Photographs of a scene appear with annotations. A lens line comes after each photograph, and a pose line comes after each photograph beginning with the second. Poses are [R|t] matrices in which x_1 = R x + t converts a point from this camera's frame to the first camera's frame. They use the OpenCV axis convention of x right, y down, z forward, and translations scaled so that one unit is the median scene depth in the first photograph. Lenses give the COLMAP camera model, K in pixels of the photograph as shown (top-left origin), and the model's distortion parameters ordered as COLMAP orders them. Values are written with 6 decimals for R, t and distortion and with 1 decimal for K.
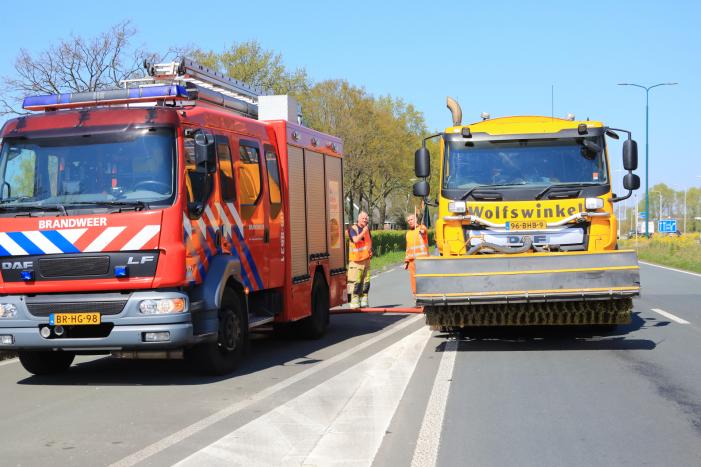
lens RADIAL K [[1152.4, 0, 350.5], [0, 1152.4, 233.5], [0, 0, 1]] dist [-0.004857, -0.009590]
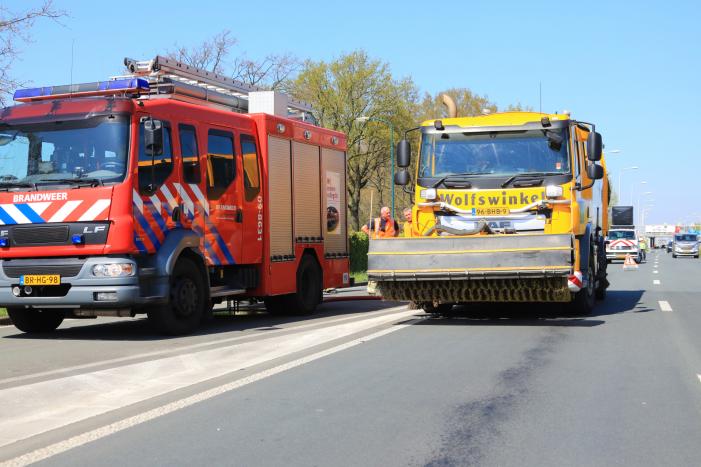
lens RADIAL K [[1152.4, 0, 350.5], [0, 1152.4, 233.5], [0, 0, 1]] dist [-0.004857, -0.009590]
pose [[0.991312, 0.012416, -0.130945, 0.199189], [-0.013762, 0.999861, -0.009384, 0.030666], [0.130810, 0.011105, 0.991345, -0.095818]]
